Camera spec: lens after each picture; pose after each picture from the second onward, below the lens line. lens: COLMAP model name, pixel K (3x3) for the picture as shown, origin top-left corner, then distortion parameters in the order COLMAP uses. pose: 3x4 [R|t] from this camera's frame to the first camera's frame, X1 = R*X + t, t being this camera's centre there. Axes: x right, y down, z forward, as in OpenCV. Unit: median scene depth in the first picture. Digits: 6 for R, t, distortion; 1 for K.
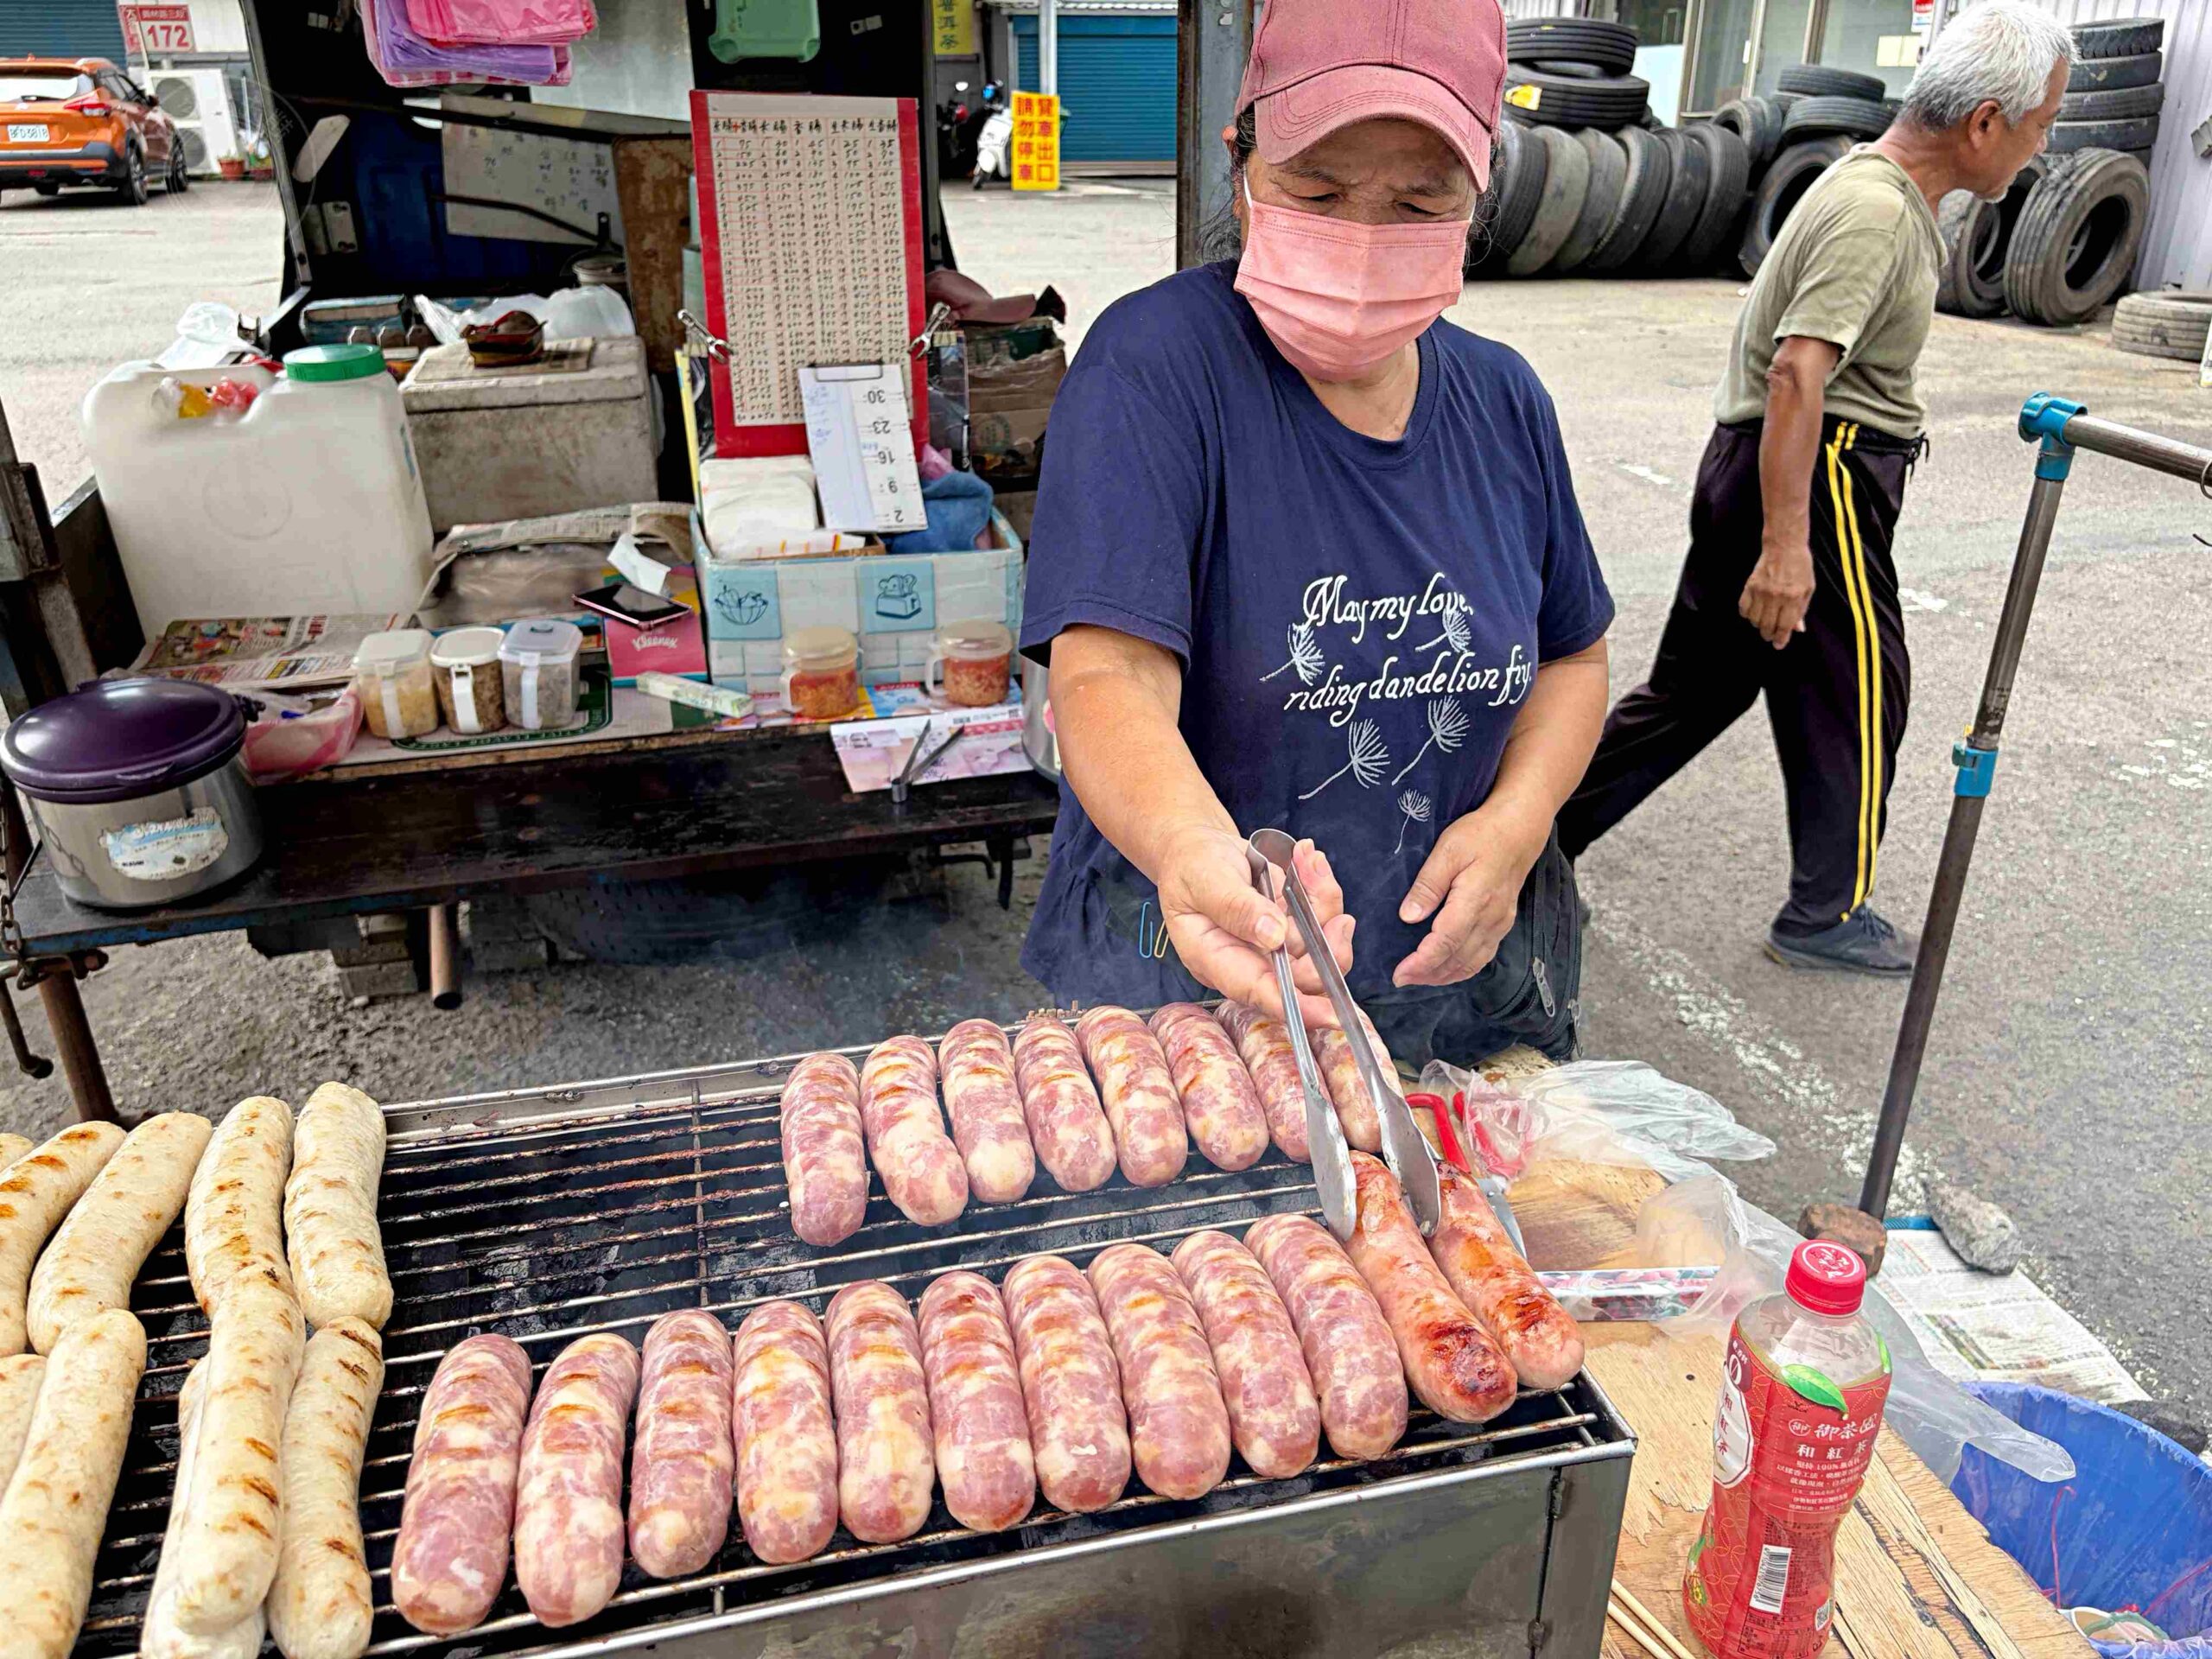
lens RADIAL K [[1675.5, 0, 1112.7], [0, 1675.5, 832.6], [0, 0, 1]] dist [0.050000, -0.064481]
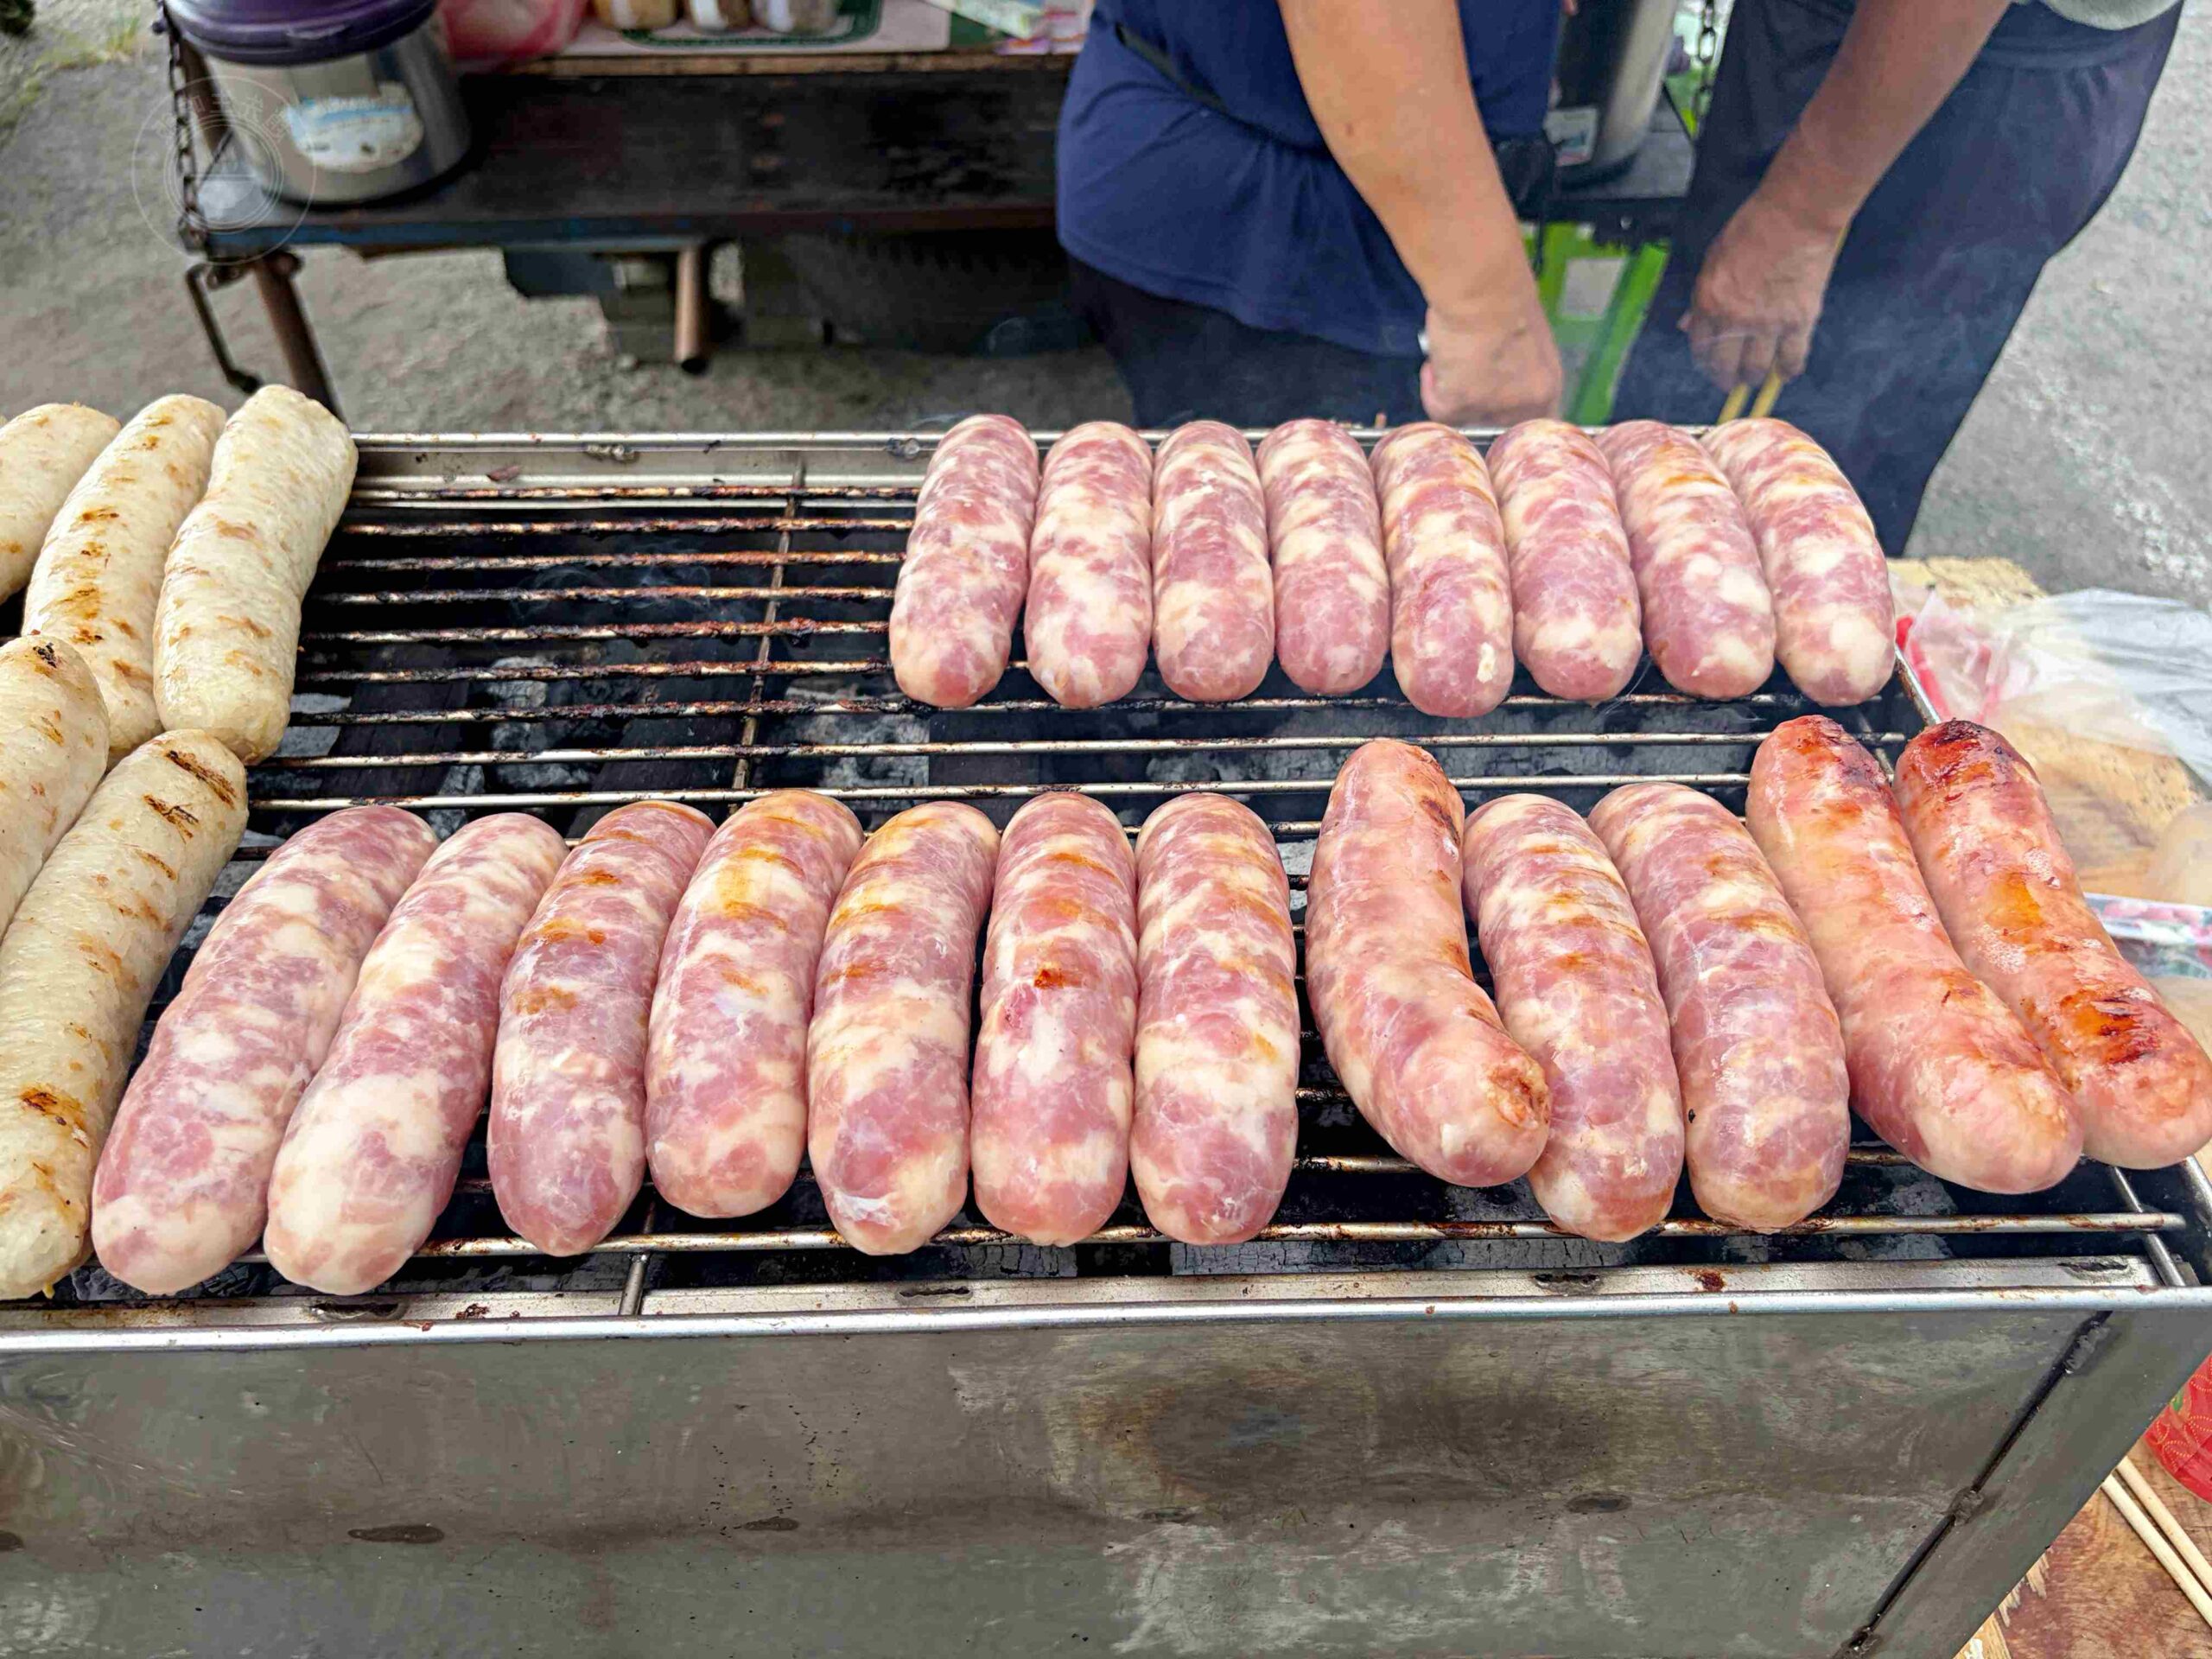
lens RADIAL K [[1694.8, 0, 1120.0], [0, 1694.8, 823.3], [0, 0, 1]] dist [0.006154, -0.005693]
pose [[0.976336, 0.150219, -0.155571, 0.002202], [-0.094572, 0.943516, 0.317542, 0.017485], [0.194485, -0.295315, 0.935396, 0.102056]]
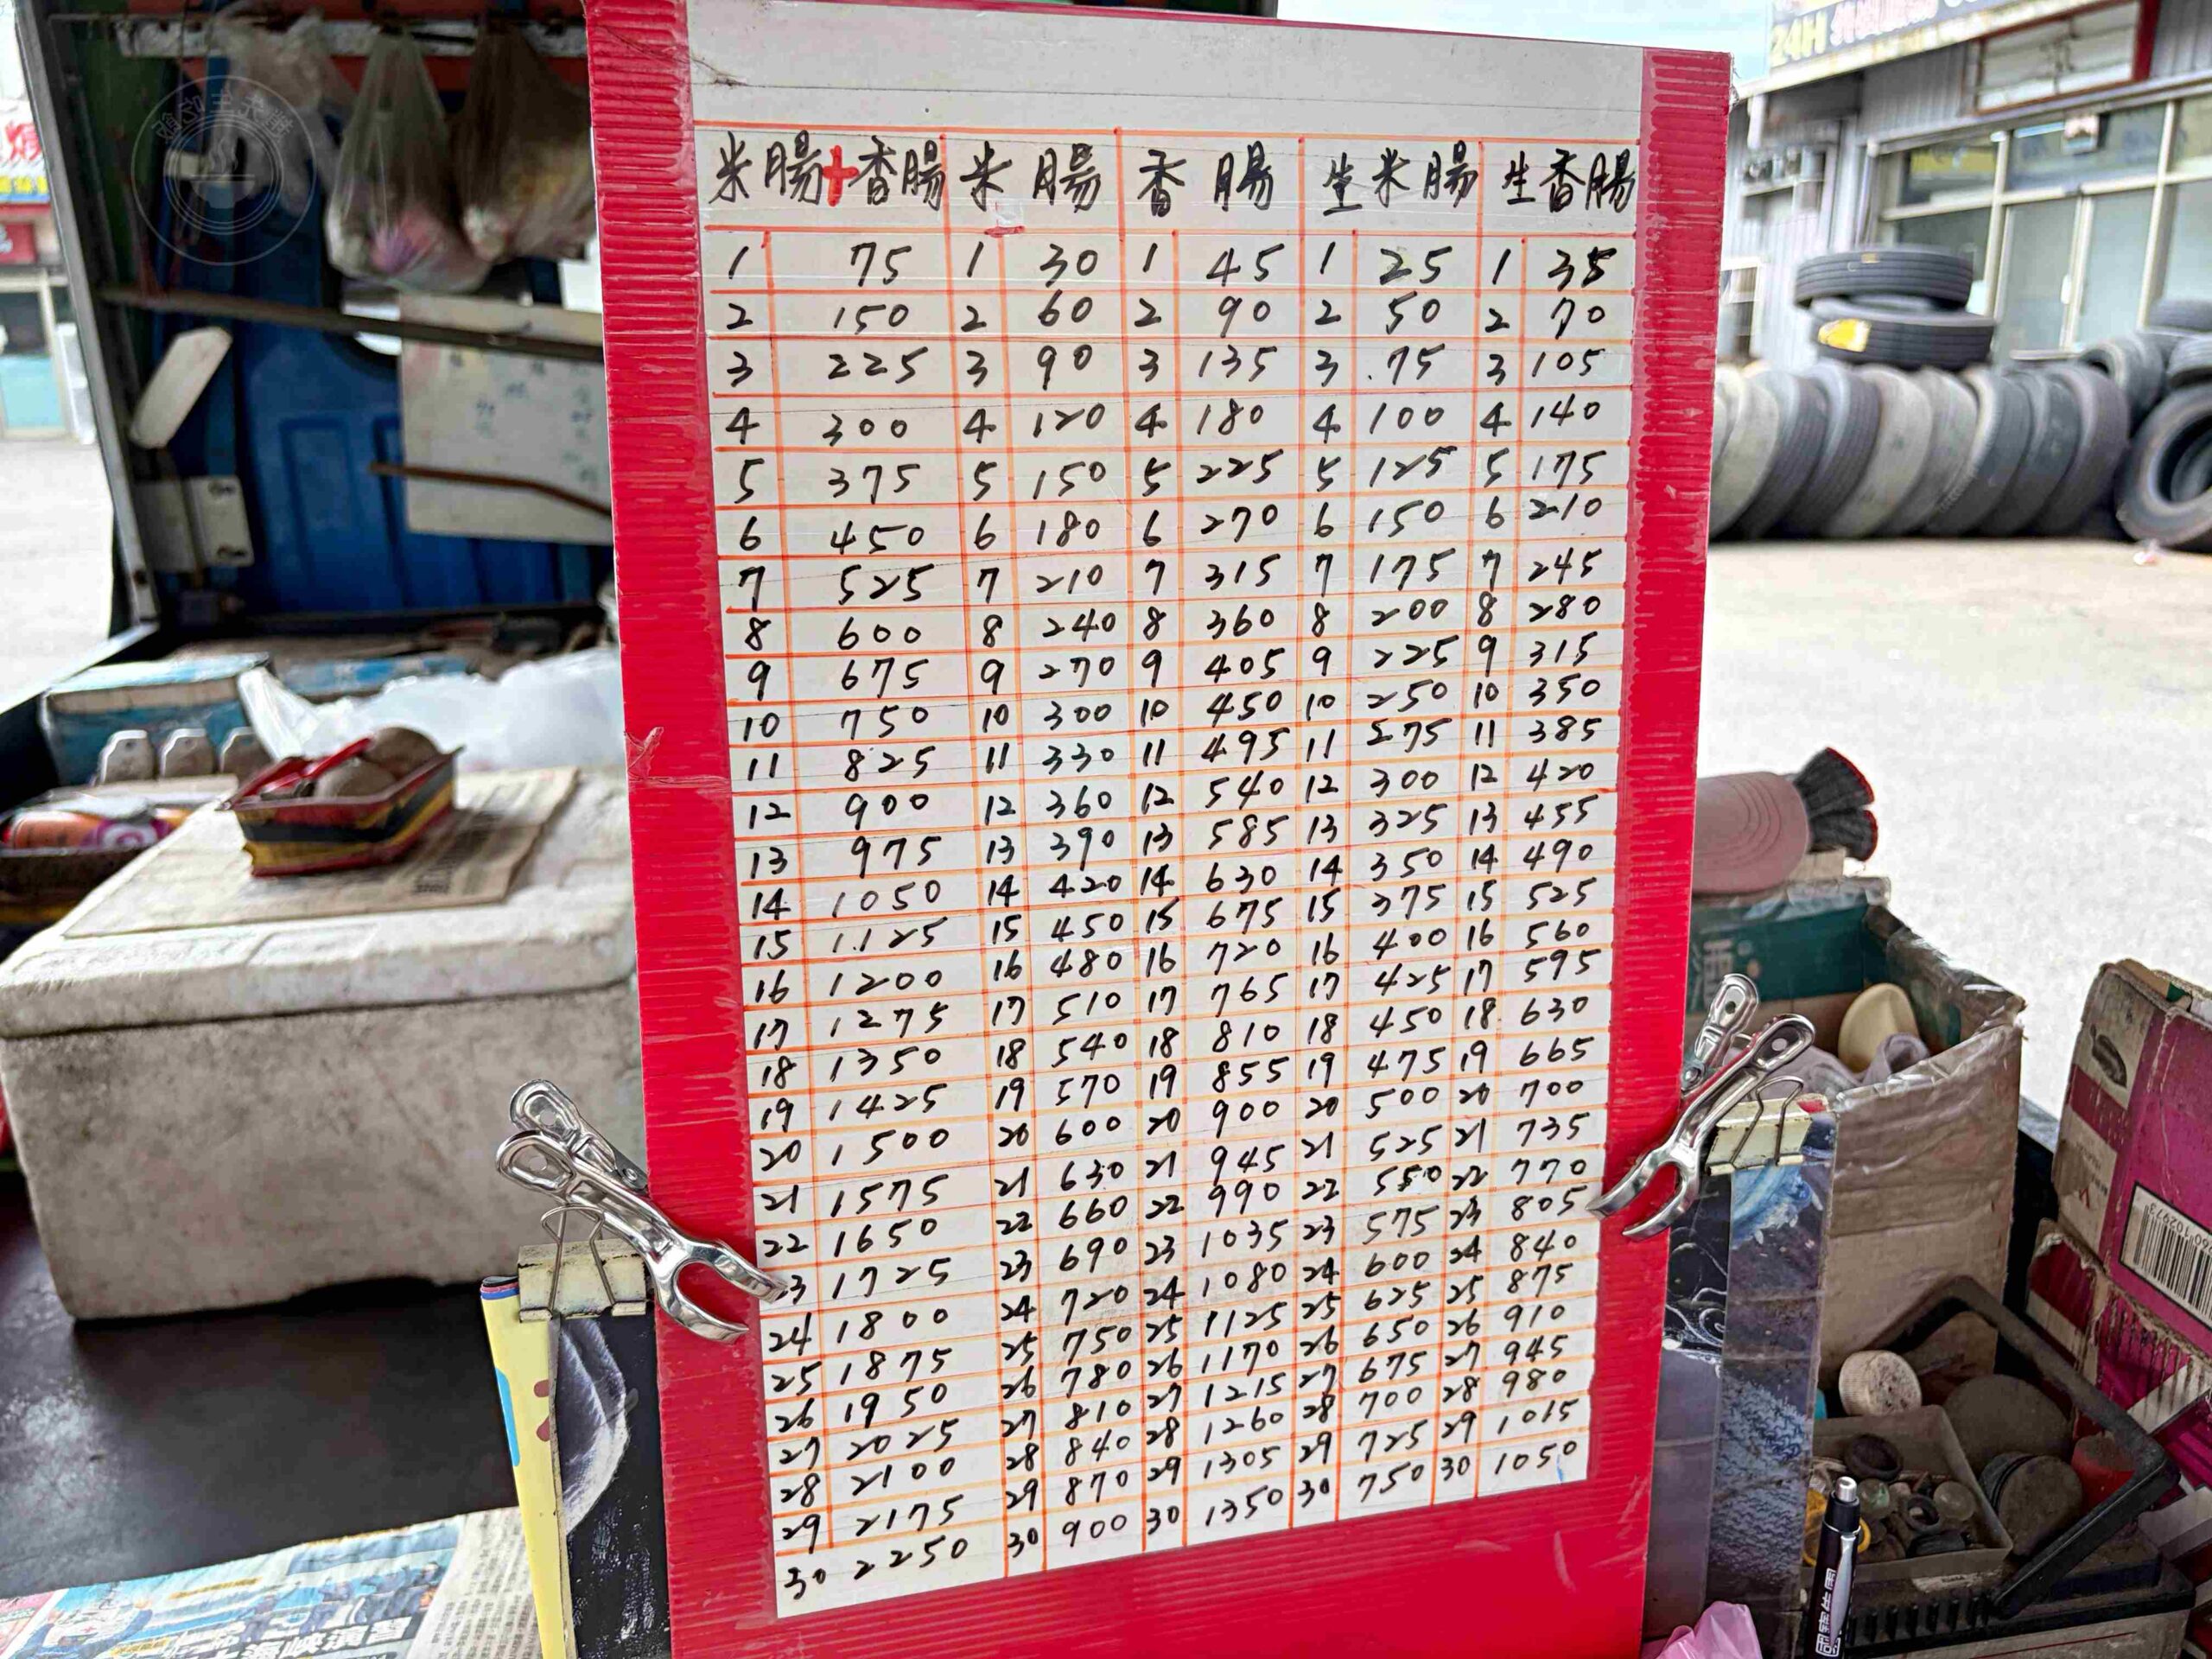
lens RADIAL K [[1674.9, 0, 1154.3], [0, 1674.9, 833.6], [0, 0, 1]] dist [0.054183, -0.069338]
pose [[0.996901, 0.014029, -0.077403, -0.132011], [-0.024296, 0.990772, -0.133342, -0.246853], [0.074818, 0.134809, 0.988043, 0.634011]]
